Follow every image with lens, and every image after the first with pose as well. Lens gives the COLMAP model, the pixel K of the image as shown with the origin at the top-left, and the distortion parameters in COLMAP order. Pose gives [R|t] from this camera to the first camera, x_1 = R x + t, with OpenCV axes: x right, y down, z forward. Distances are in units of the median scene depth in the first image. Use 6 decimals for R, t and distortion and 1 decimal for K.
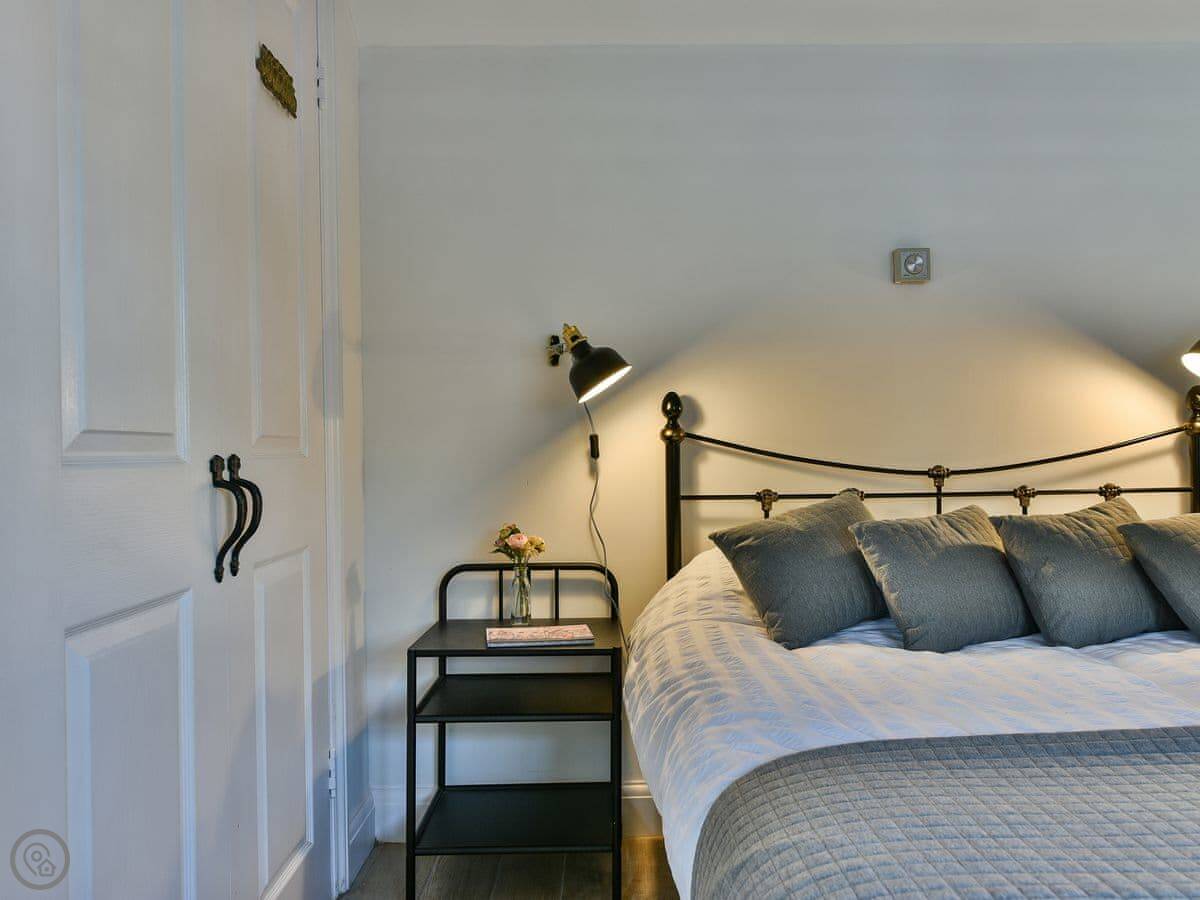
lens RADIAL K [[535.6, 0, 582.2], [0, 535.6, 448.0], [0, 0, 1]] dist [-0.003289, -0.000476]
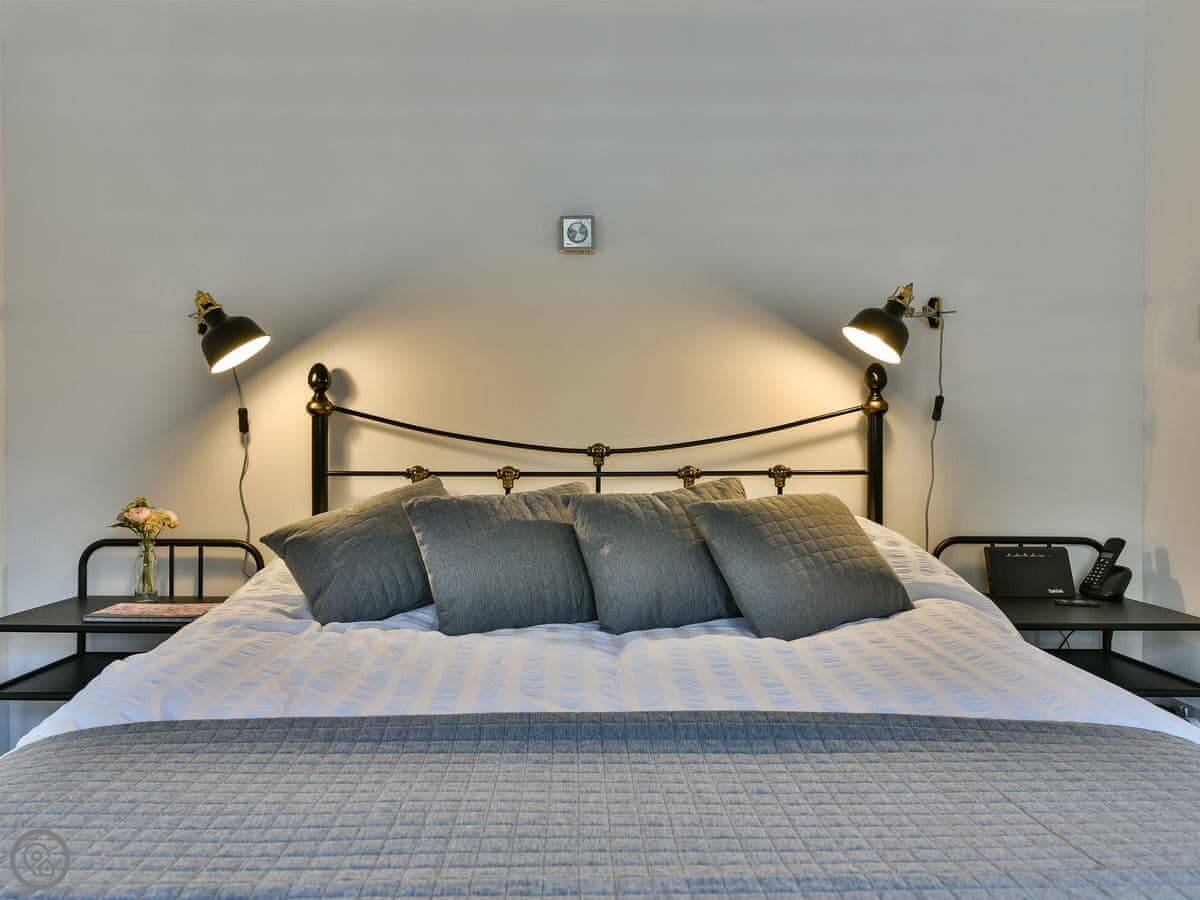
lens RADIAL K [[535.6, 0, 582.2], [0, 535.6, 448.0], [0, 0, 1]] dist [-0.003289, -0.000476]
pose [[0.999884, 0.012135, -0.009152, 0.650619], [-0.011916, 0.999650, 0.023633, 0.018453], [0.009435, -0.023521, 0.999679, 0.042859]]
